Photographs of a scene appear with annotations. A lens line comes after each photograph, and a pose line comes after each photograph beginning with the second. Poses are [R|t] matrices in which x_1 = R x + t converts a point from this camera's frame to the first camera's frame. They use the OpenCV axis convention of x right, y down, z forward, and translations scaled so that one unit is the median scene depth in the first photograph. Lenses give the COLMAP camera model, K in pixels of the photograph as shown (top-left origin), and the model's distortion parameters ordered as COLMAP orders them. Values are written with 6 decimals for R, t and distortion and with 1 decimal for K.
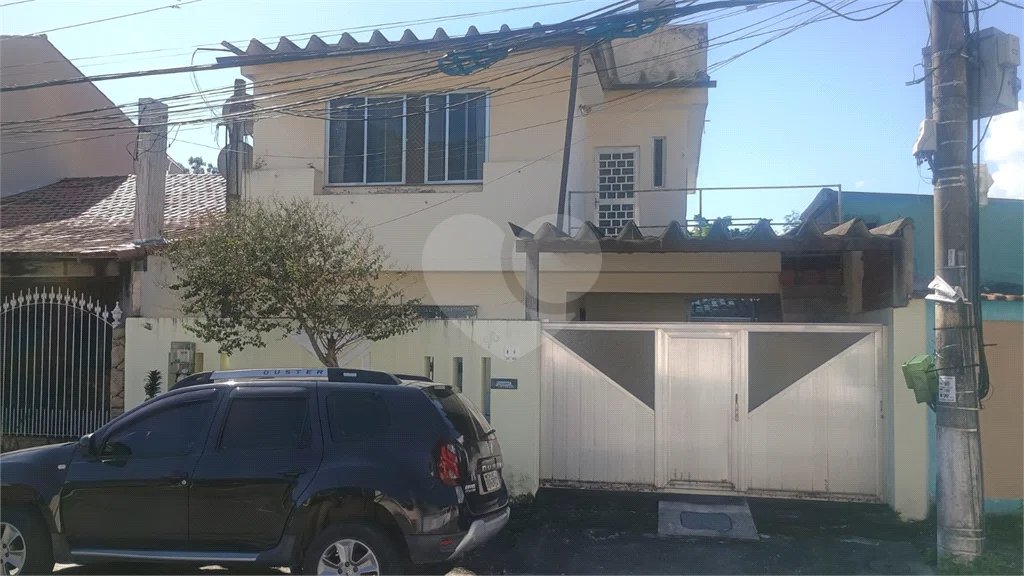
lens RADIAL K [[883.1, 0, 509.7], [0, 883.1, 307.5], [0, 0, 1]] dist [0.057950, -0.076318]
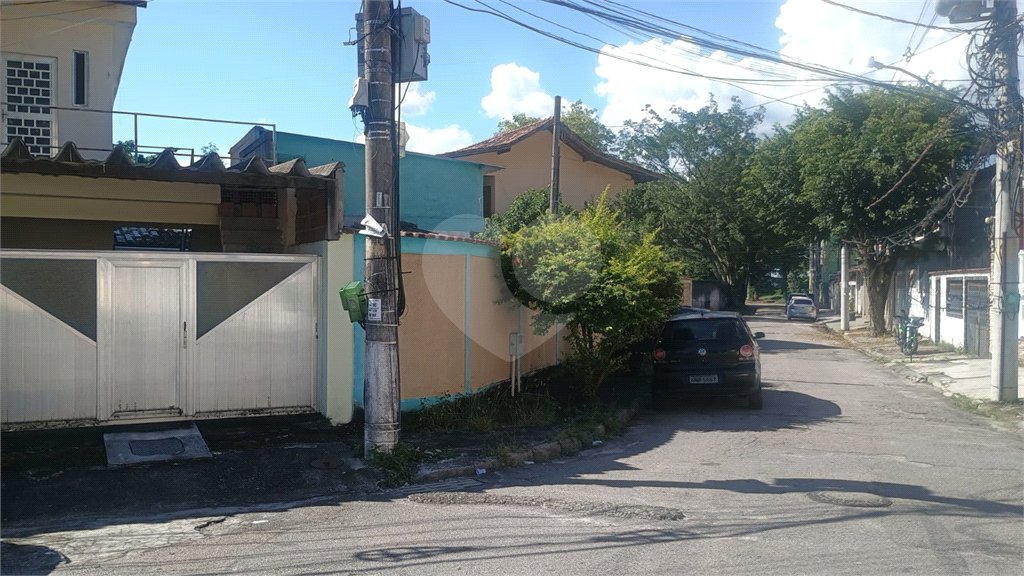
lens RADIAL K [[883.1, 0, 505.5], [0, 883.1, 297.5], [0, 0, 1]] dist [0.057950, -0.076318]
pose [[0.800784, -0.017842, 0.598688, -0.060308], [-0.020758, 0.998129, 0.057510, 0.002605], [-0.598594, -0.058481, 0.798915, -0.038959]]
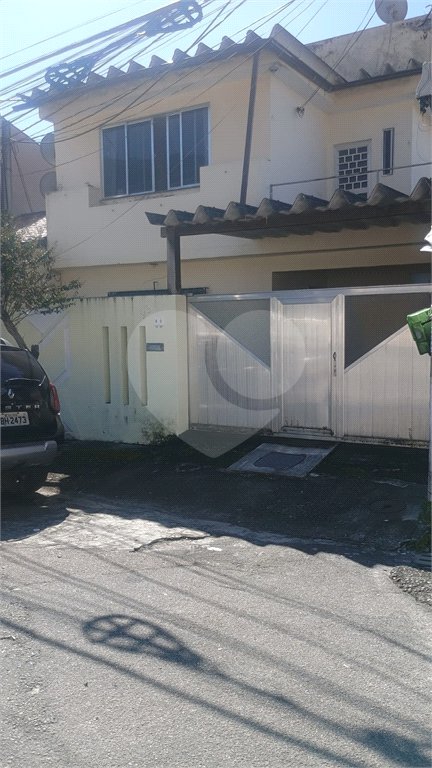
lens RADIAL K [[662.3, 0, 219.8], [0, 662.3, 384.6], [0, 0, 1]] dist [0.057950, -0.076318]
pose [[0.942933, 0.002857, -0.332970, 0.394257], [0.038233, 0.992421, 0.116785, 0.034291], [0.330780, -0.122850, 0.935677, 0.158546]]
